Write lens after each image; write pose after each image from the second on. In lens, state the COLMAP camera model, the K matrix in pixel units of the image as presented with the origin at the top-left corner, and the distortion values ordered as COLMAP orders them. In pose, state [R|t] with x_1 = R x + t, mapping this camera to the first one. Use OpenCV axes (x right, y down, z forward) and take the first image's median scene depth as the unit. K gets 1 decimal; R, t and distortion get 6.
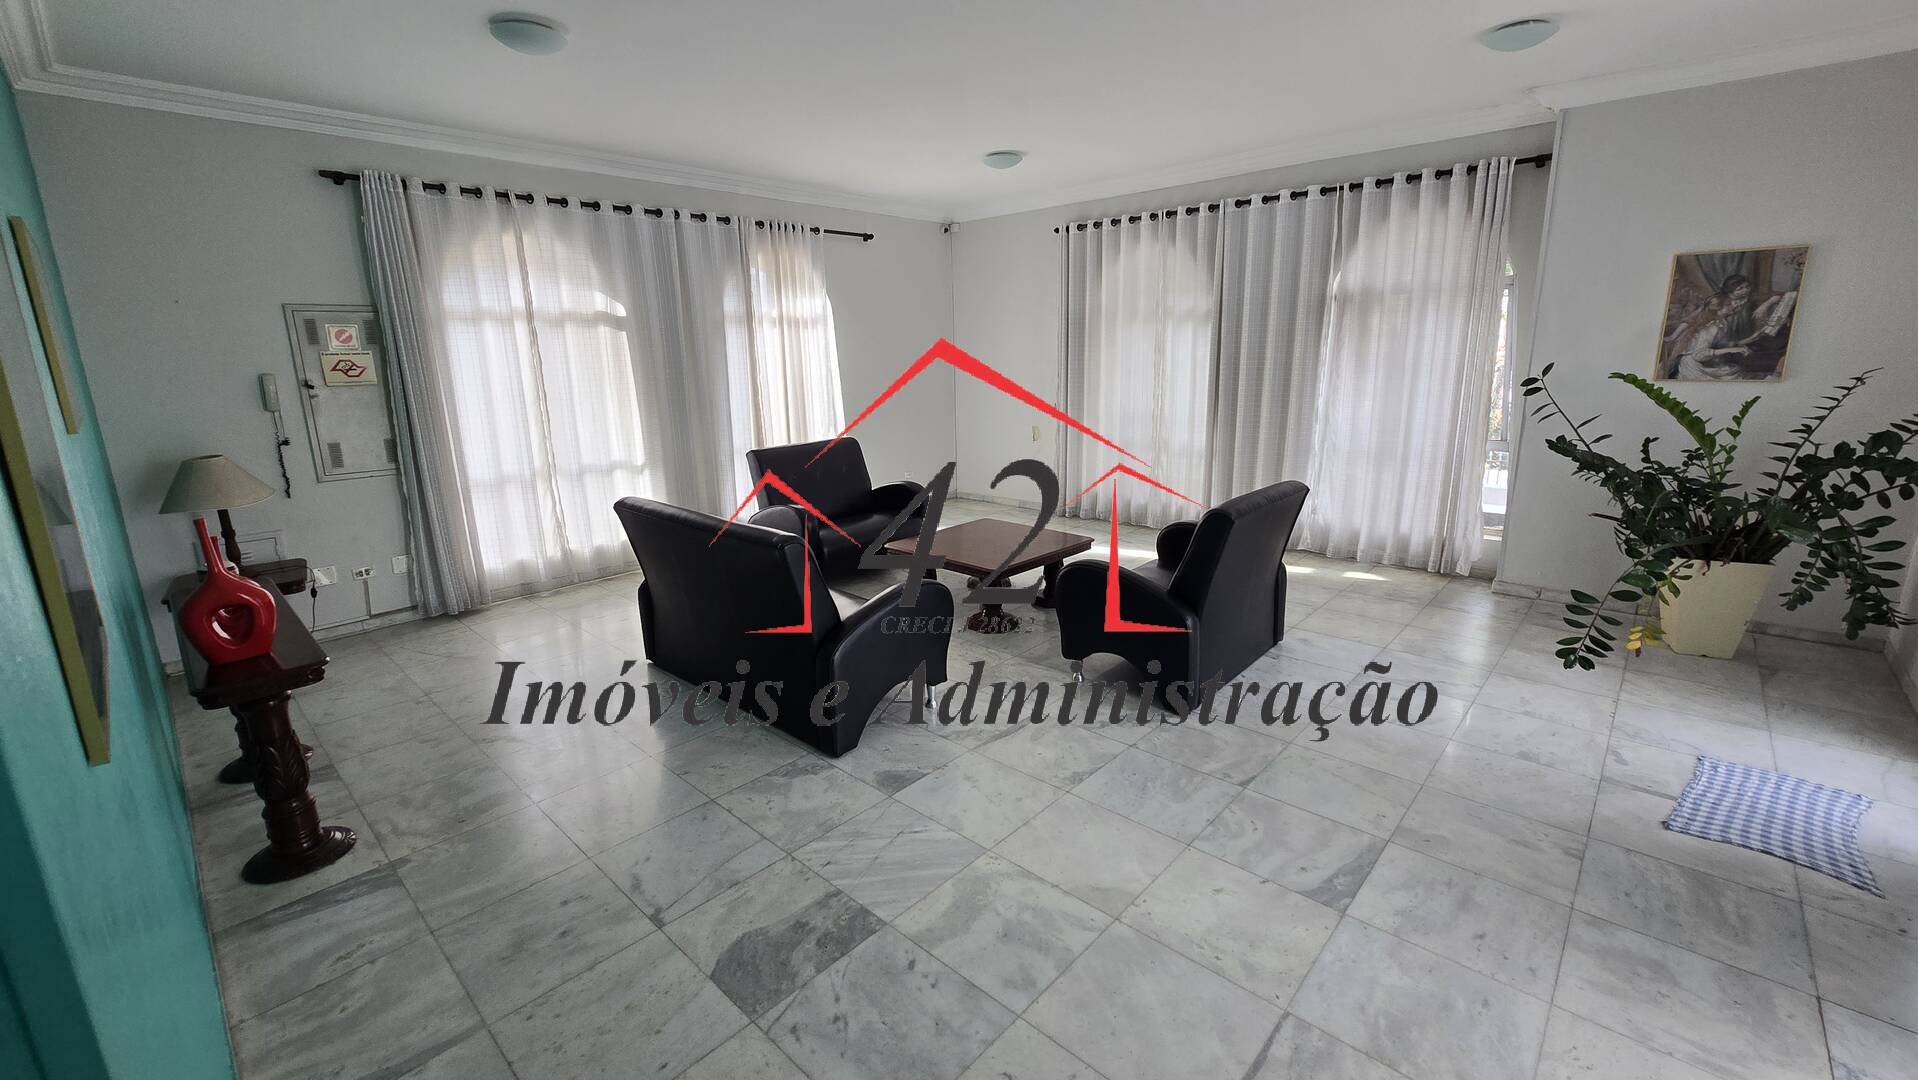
lens RADIAL K [[779.4, 0, 961.6], [0, 779.4, 523.1], [0, 0, 1]] dist [-0.001608, -0.000073]
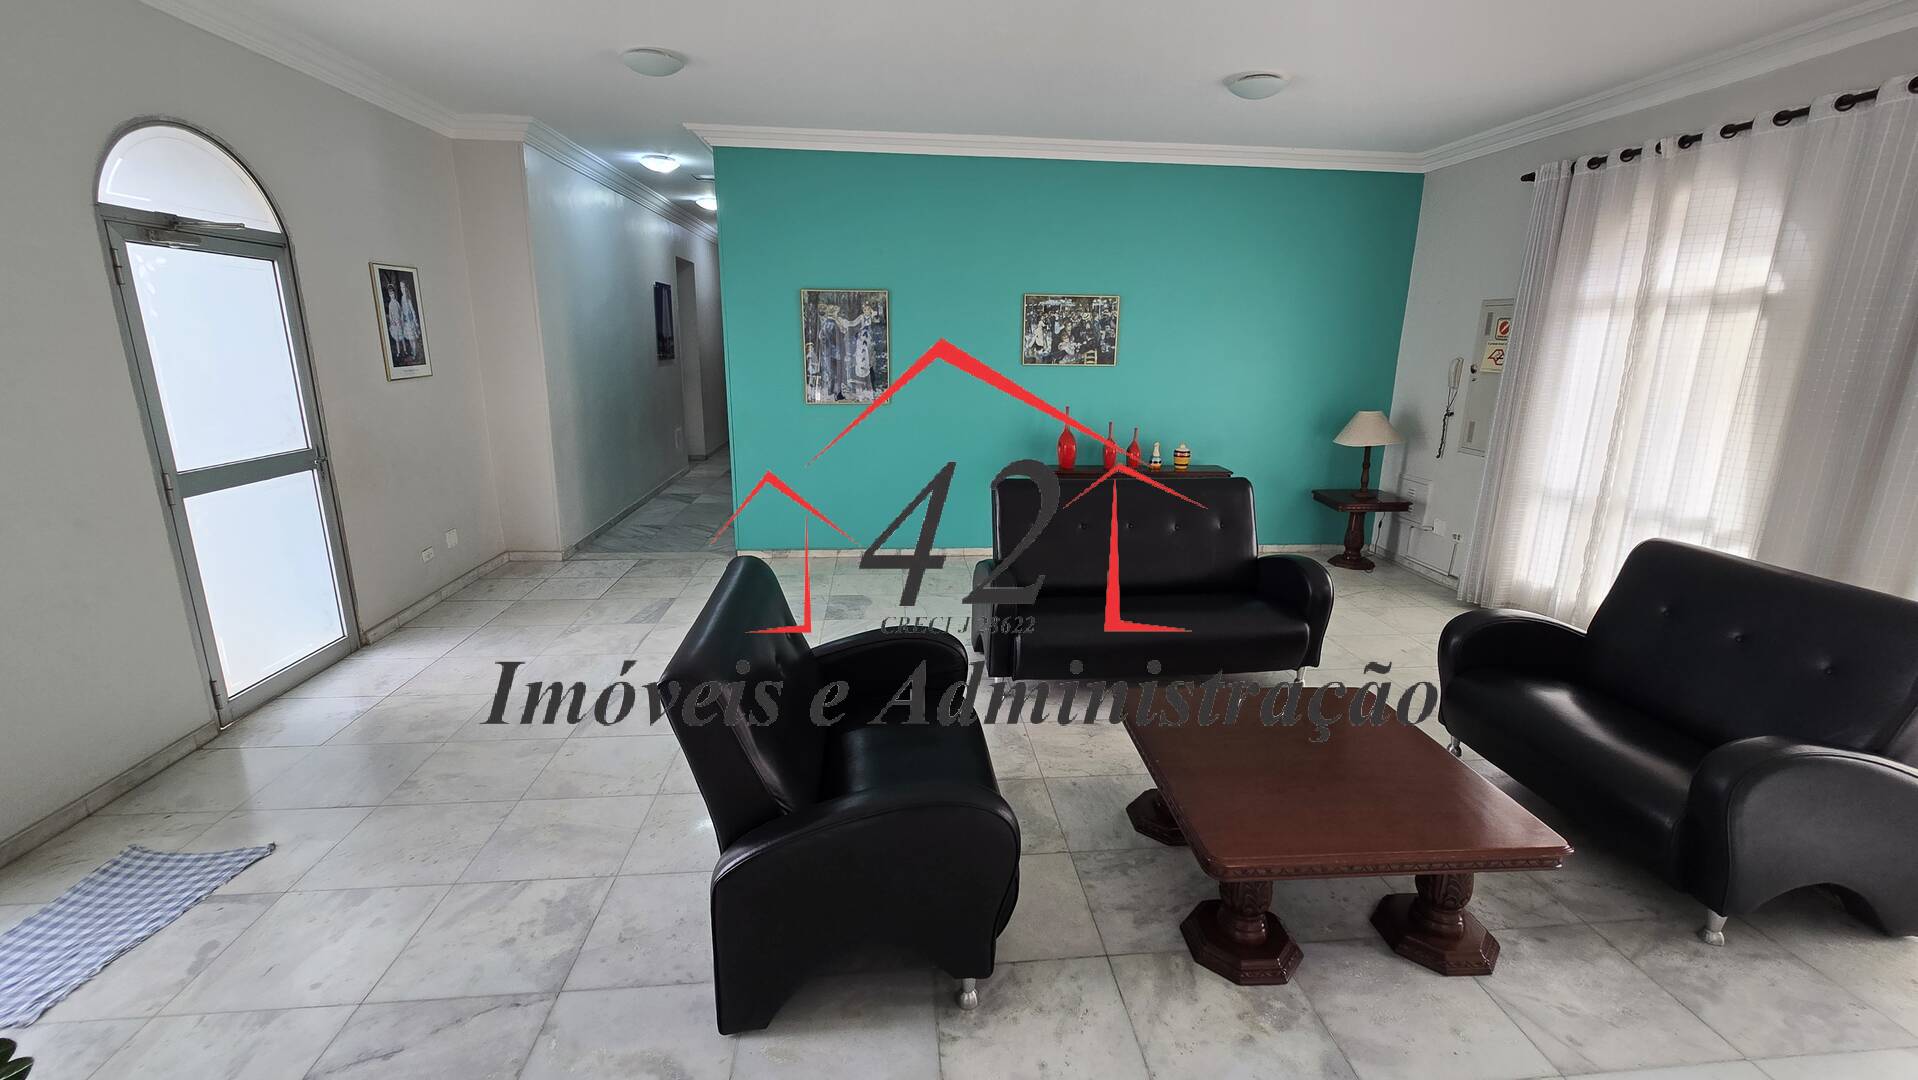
lens RADIAL K [[779.4, 0, 961.6], [0, 779.4, 523.1], [0, 0, 1]] dist [-0.001608, -0.000073]
pose [[-0.669251, 0.188215, -0.718803, 0.670461], [-0.162571, 0.906857, 0.388820, -0.355460], [0.725034, 0.377074, -0.576317, 1.435873]]
